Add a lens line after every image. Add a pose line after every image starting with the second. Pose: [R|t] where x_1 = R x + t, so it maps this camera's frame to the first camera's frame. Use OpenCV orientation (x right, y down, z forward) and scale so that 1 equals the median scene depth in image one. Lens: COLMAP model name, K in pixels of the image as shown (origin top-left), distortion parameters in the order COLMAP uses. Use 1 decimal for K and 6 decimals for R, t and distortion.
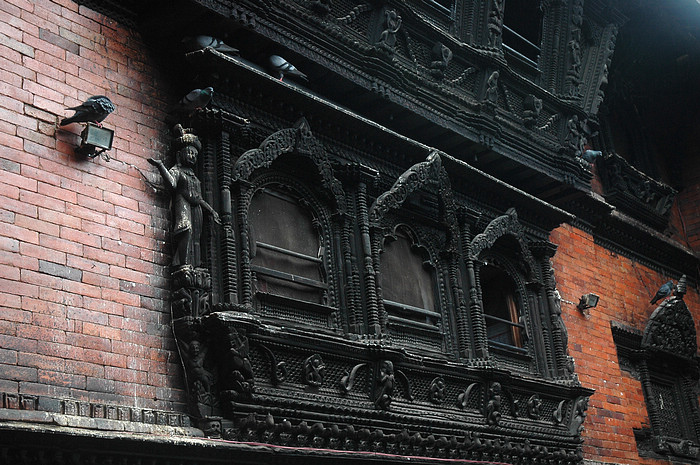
lens RADIAL K [[1045.3, 0, 350.0], [0, 1045.3, 232.5], [0, 0, 1]] dist [-0.008736, -0.024654]
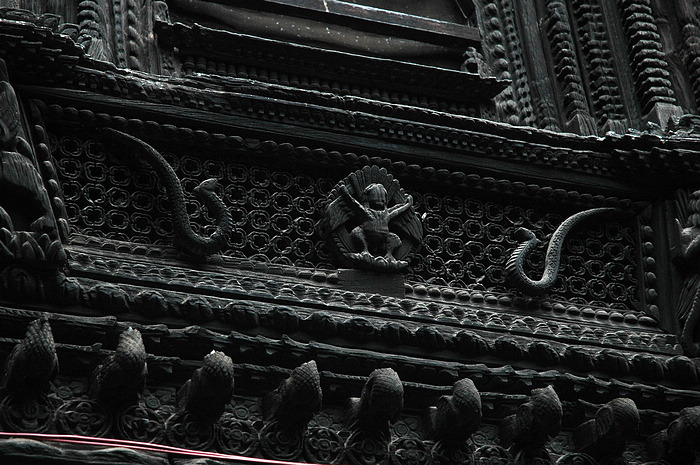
lens RADIAL K [[2038.0, 0, 350.0], [0, 2038.0, 232.5], [0, 0, 1]] dist [-0.041856, -0.278836]
pose [[0.891416, -0.272994, -0.361735, 0.154850], [0.190601, 0.950017, -0.247264, 0.265696], [0.411156, 0.151469, 0.898893, 0.504084]]
